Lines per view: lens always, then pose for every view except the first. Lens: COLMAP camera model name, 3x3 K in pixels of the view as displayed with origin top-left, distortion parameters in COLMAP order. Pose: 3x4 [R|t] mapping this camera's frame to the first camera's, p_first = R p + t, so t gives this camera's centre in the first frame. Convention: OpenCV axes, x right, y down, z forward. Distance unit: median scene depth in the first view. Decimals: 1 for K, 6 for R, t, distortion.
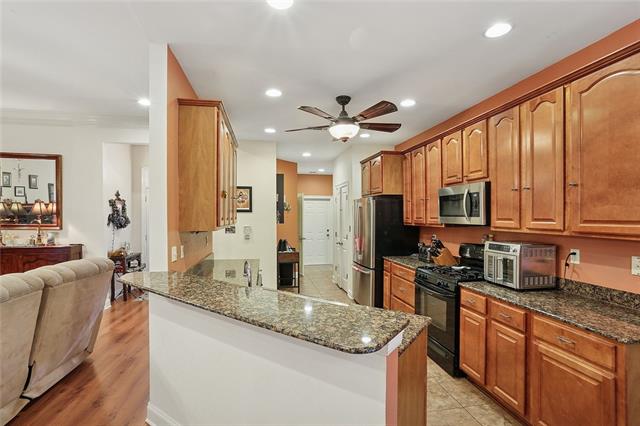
lens RADIAL K [[308.8, 0, 320.0], [0, 308.8, 213.0], [0, 0, 1]] dist [-0.022956, 0.000353]
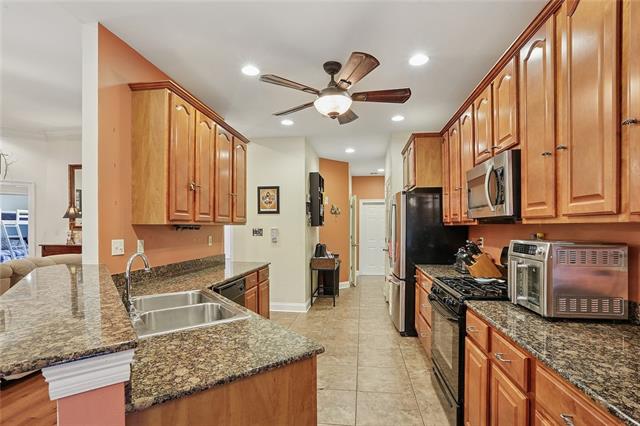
lens RADIAL K [[312.6, 0, 320.1], [0, 312.6, 224.1], [0, 0, 1]] dist [-0.019391, 0.000506]
pose [[0.953080, -0.003103, -0.302704, 0.360039], [0.003145, 0.999995, -0.000348, 0.058194], [0.302704, -0.000620, 0.953084, 0.252157]]
